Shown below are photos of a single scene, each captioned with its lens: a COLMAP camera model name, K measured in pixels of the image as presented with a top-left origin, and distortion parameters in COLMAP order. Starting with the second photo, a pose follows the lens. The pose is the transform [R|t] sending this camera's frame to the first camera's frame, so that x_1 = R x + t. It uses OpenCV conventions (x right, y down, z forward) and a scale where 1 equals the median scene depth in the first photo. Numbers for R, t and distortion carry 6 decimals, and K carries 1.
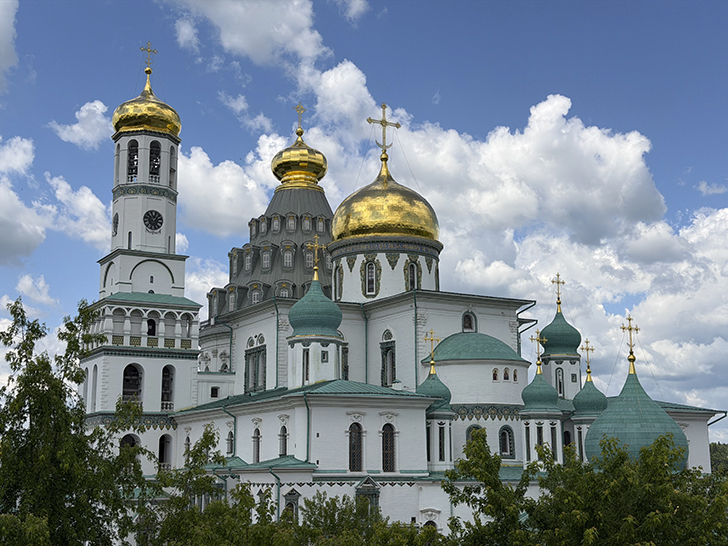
lens RADIAL K [[1029.0, 0, 349.8], [0, 1029.0, 272.1], [0, 0, 1]] dist [0.151951, -0.005104]
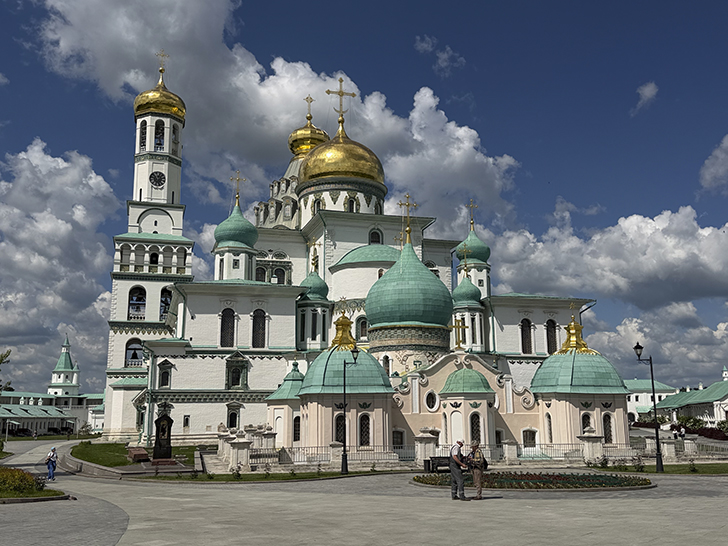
lens RADIAL K [[720.1, 0, 364.3], [0, 720.1, 276.0], [0, 0, 1]] dist [0.111491, -0.002587]
pose [[0.975043, -0.047531, -0.216870, 0.270348], [0.047980, 0.998843, -0.003200, 0.091677], [0.216771, -0.007285, 0.976195, 0.155540]]
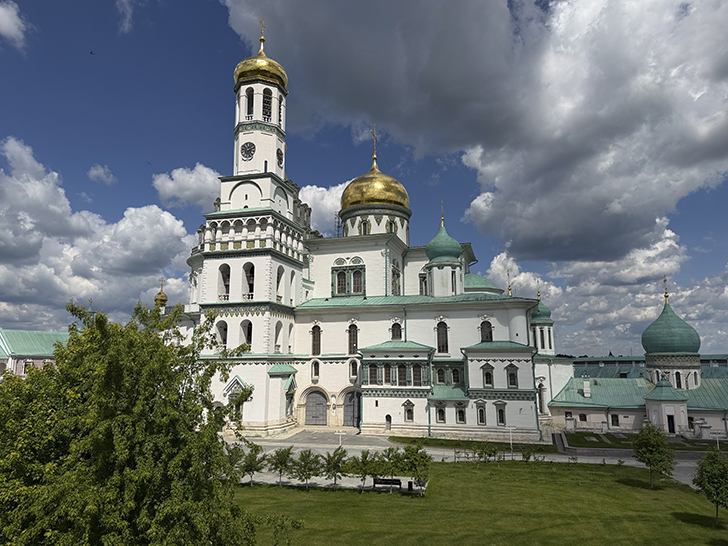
lens RADIAL K [[506.3, 0, 364.0], [0, 506.3, 273.0], [0, 0, 1]] dist [0.080393, -0.002187]
pose [[0.718133, 0.120444, 0.685404, -0.545070], [-0.133193, 0.990489, -0.034502, 0.102755], [-0.683041, -0.066514, 0.727345, 0.477657]]
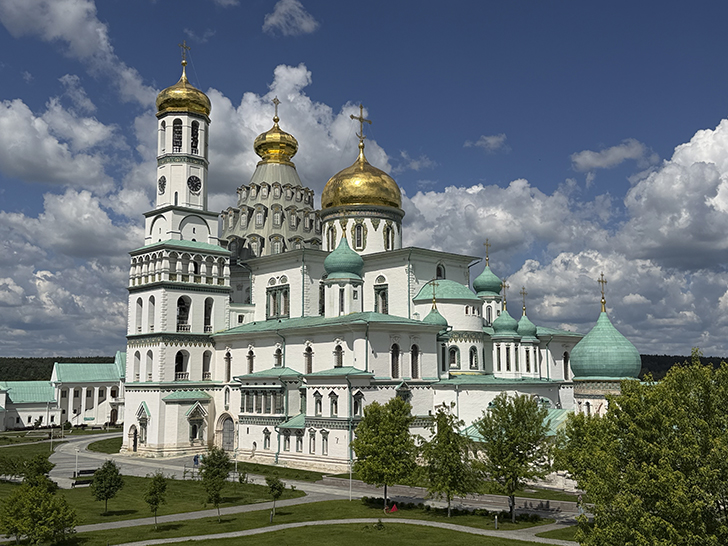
lens RADIAL K [[789.1, 0, 364.0], [0, 789.1, 273.0], [0, 0, 1]] dist [0.125365, -0.000896]
pose [[0.971378, 0.029860, 0.235655, -0.221039], [-0.043120, 0.997751, 0.051314, 0.000088], [-0.233593, -0.060007, 0.970481, -0.004122]]
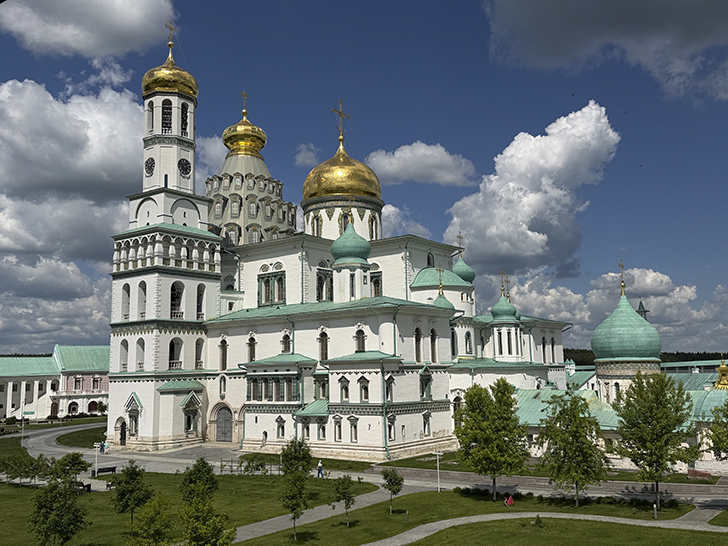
lens RADIAL K [[687.8, 0, 365.2], [0, 687.8, 268.8], [0, 0, 1]] dist [0.148429, -0.260434]
pose [[0.915400, 0.041983, 0.400350, -0.329859], [-0.058425, 0.997872, 0.028946, 0.035733], [-0.398283, -0.049887, 0.915905, 0.152048]]
